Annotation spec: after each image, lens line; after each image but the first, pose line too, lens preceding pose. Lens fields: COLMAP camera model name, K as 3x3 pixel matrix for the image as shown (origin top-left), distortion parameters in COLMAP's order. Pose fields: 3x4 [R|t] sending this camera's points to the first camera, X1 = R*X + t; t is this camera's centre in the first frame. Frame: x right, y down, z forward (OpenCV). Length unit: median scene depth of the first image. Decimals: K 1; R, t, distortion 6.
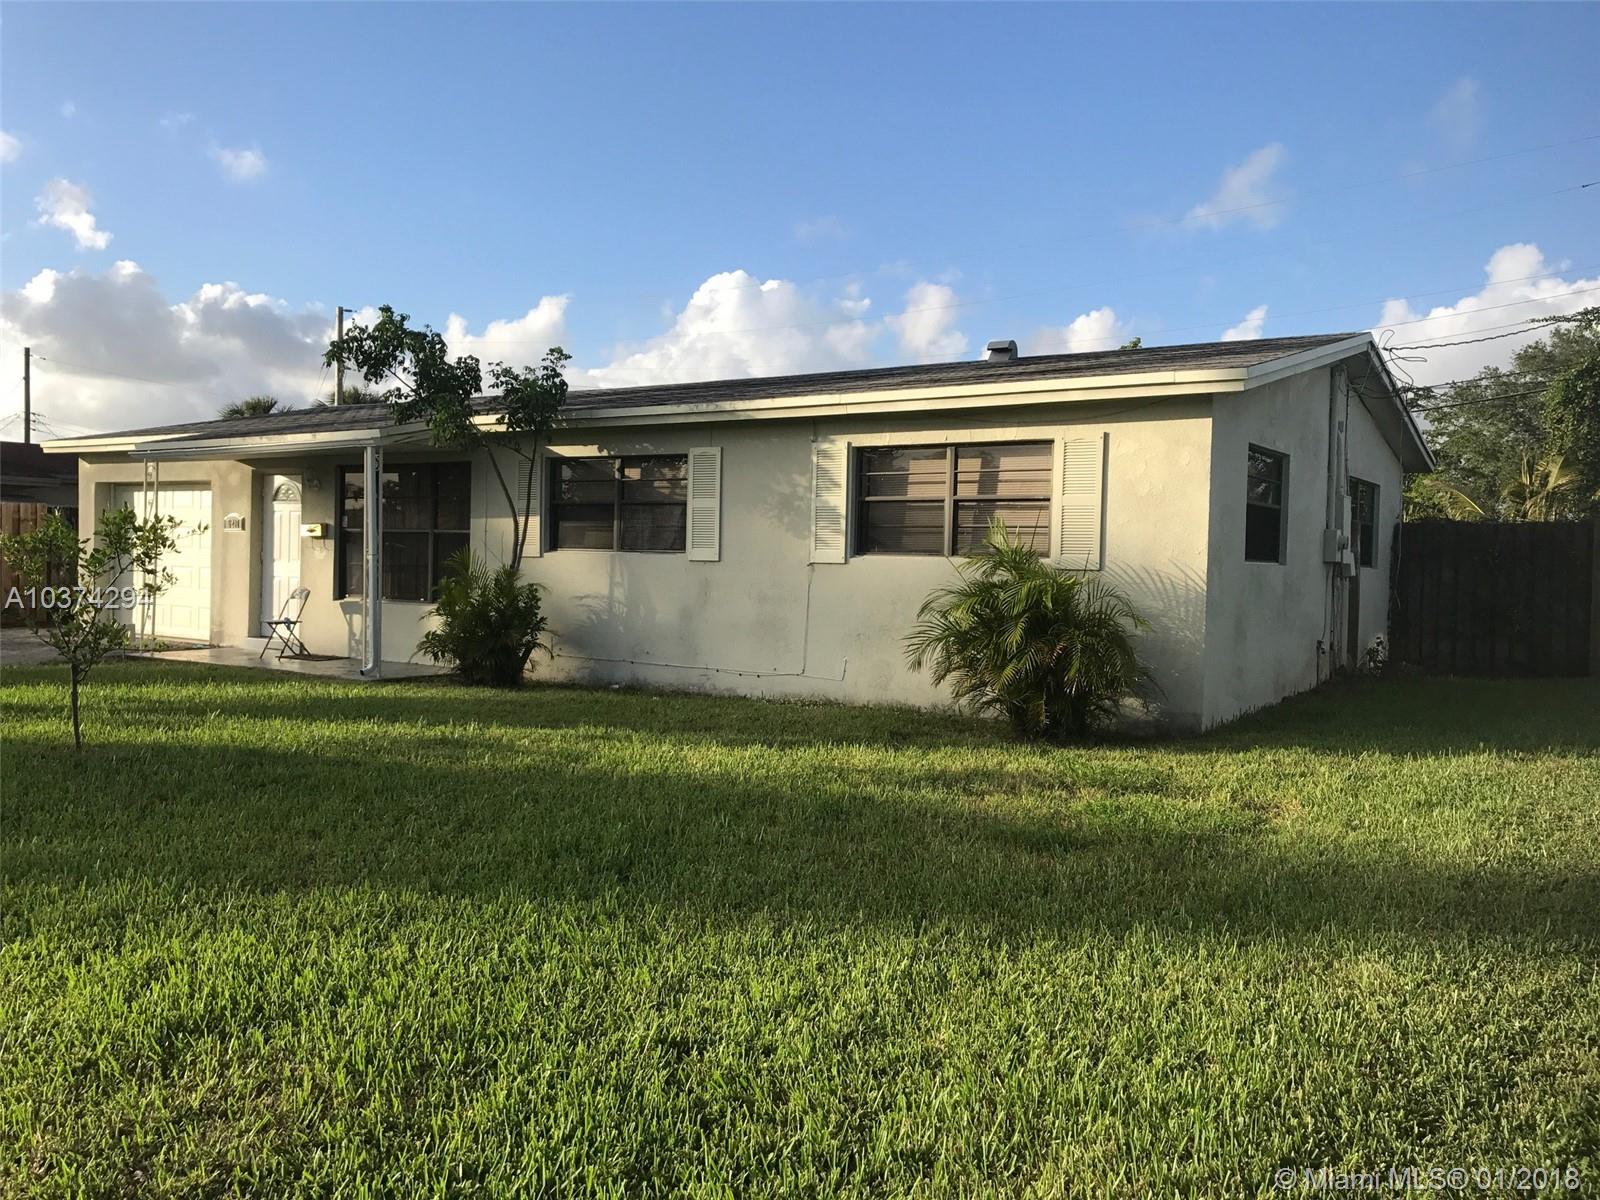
lens RADIAL K [[1348.2, 0, 797.9], [0, 1348.2, 593.4], [0, 0, 1]] dist [0.075617, -0.090455]
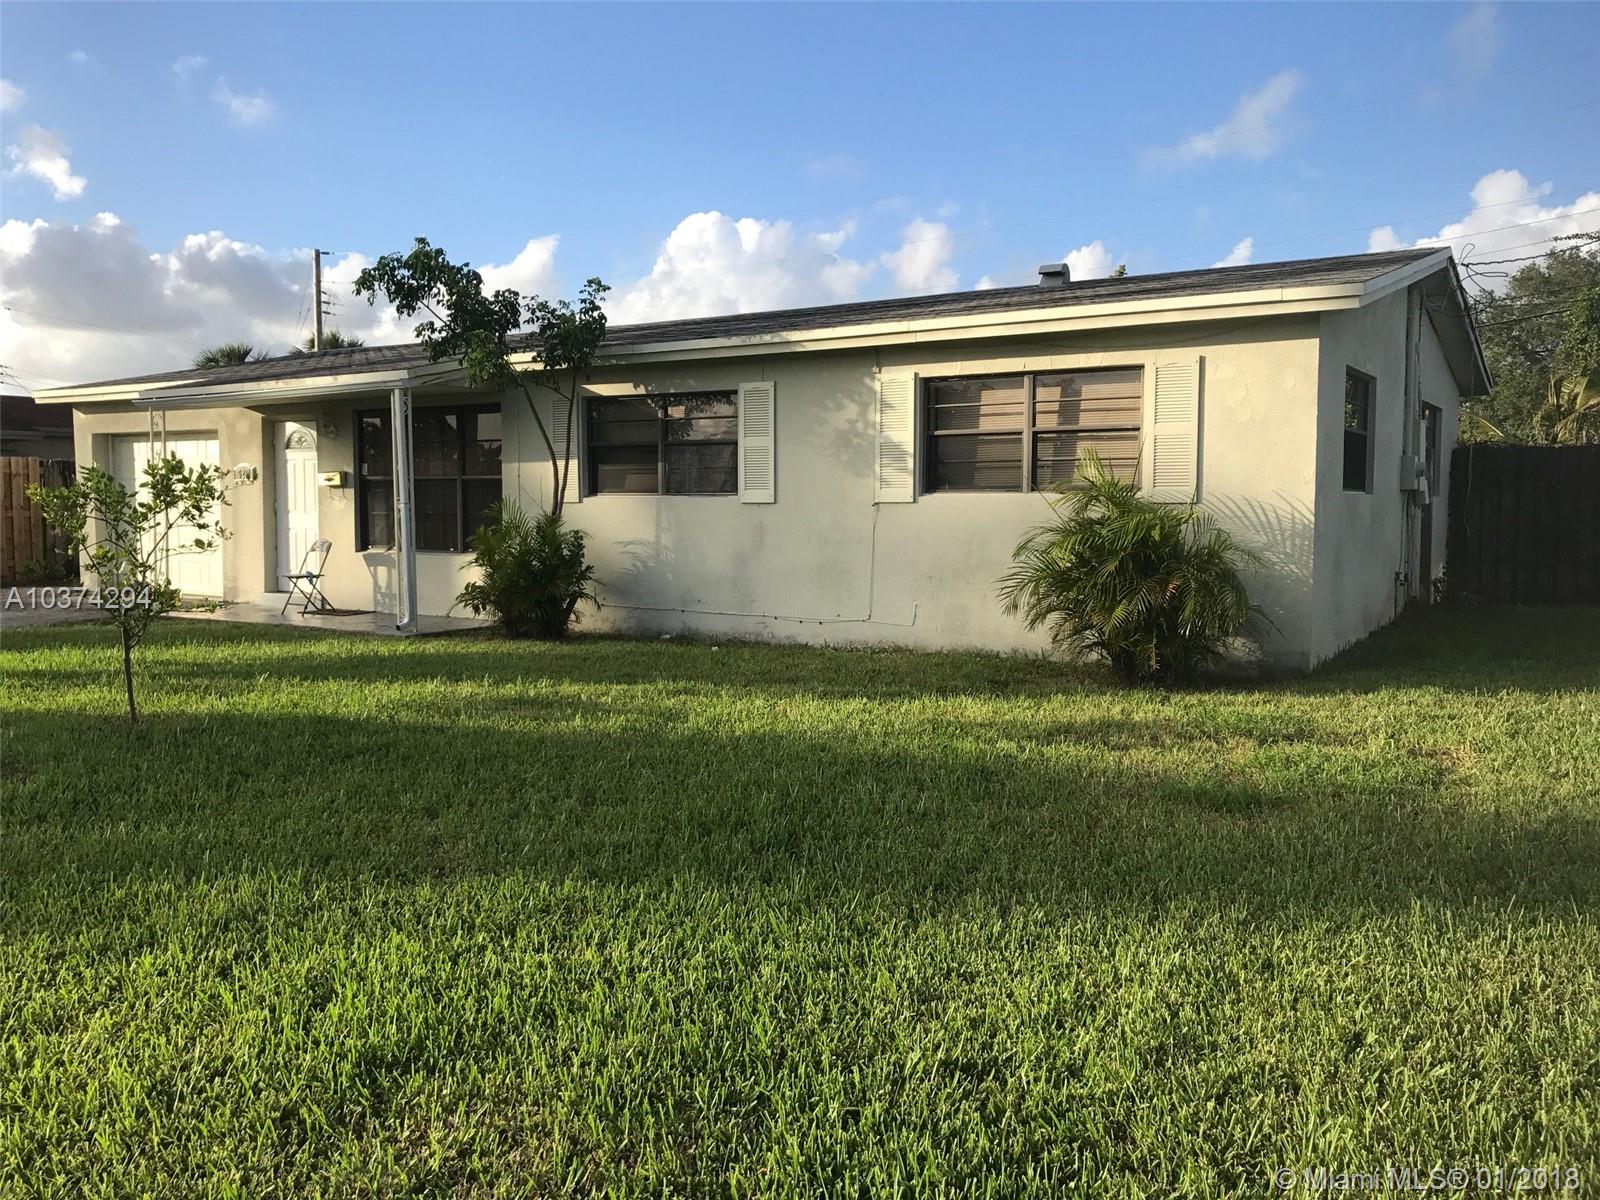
lens RADIAL K [[1348.2, 0, 797.9], [0, 1348.2, 593.4], [0, 0, 1]] dist [0.075617, -0.090455]
pose [[0.999597, -0.022381, 0.017489, -0.059567], [0.021596, 0.998805, 0.043841, -0.001437], [-0.018449, -0.043446, 0.998885, 0.047881]]
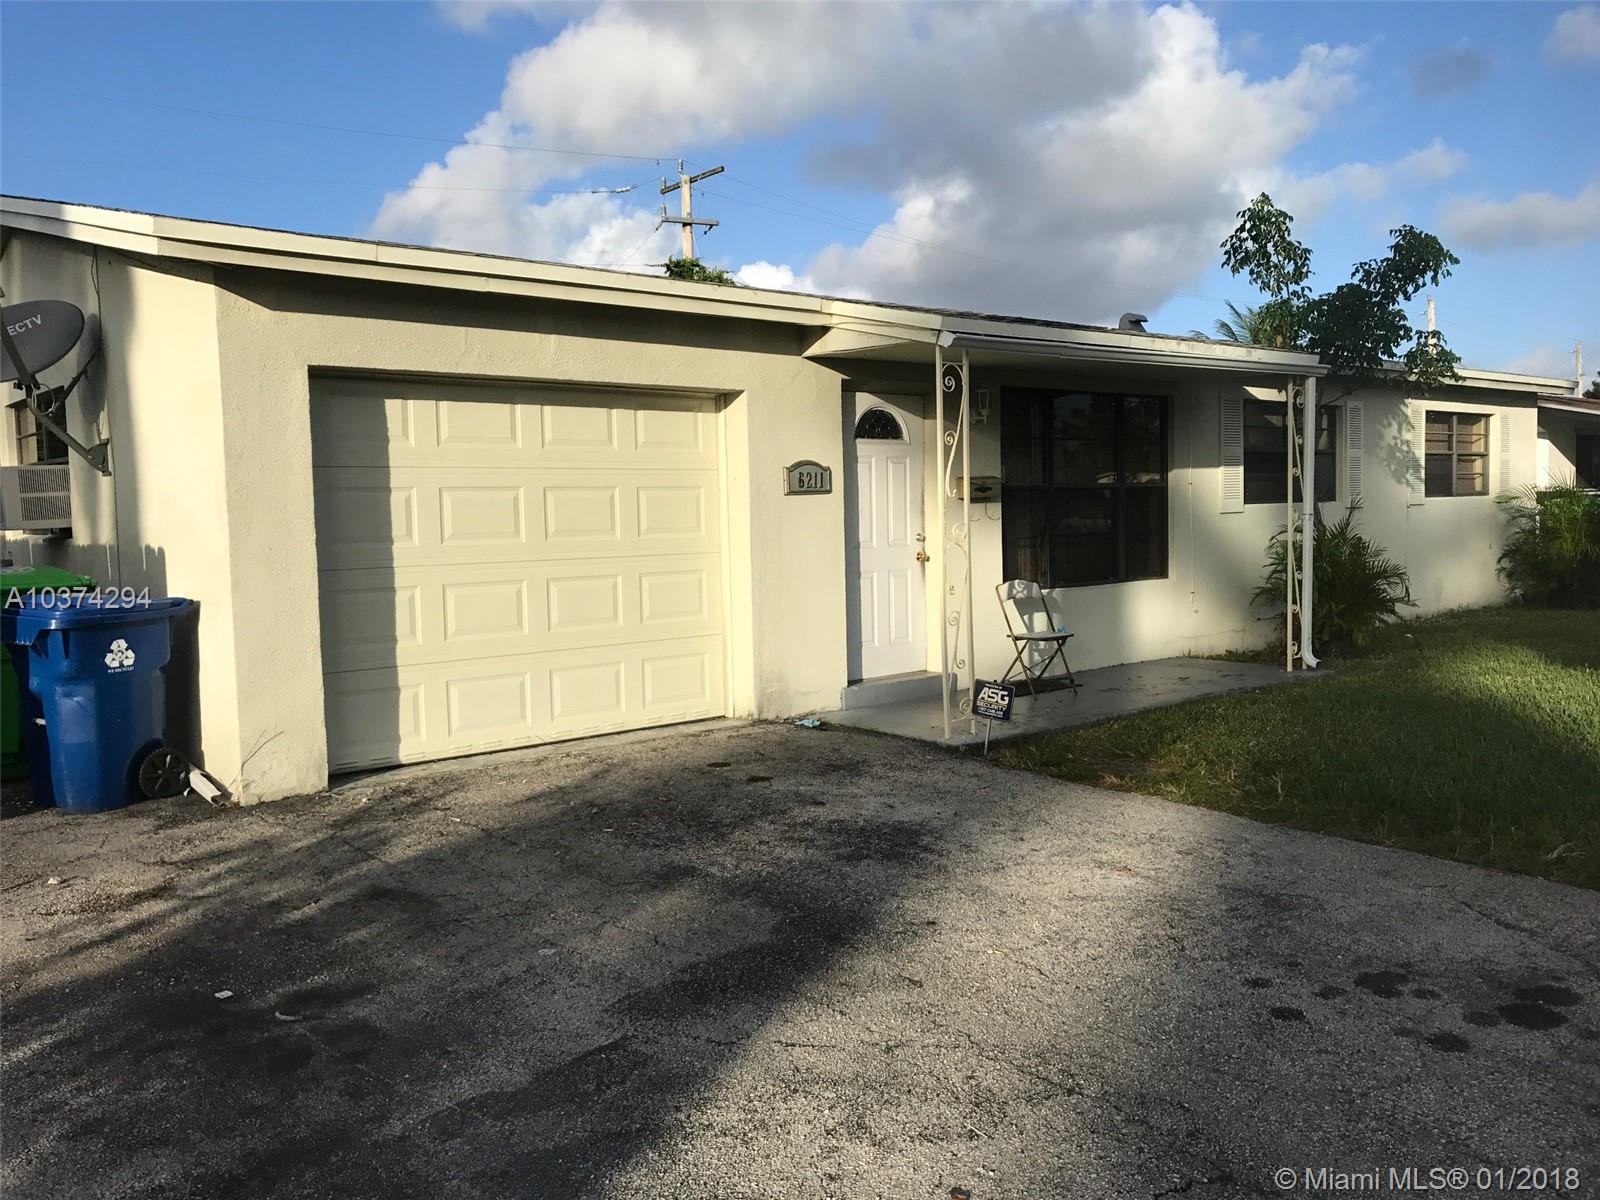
lens RADIAL K [[1348.2, 0, 797.9], [0, 1348.2, 593.4], [0, 0, 1]] dist [0.075617, -0.090455]
pose [[0.246812, -0.110417, 0.962752, -1.215024], [0.025452, 0.993883, 0.107463, -0.083801], [-0.968729, -0.002019, 0.248113, 1.151905]]
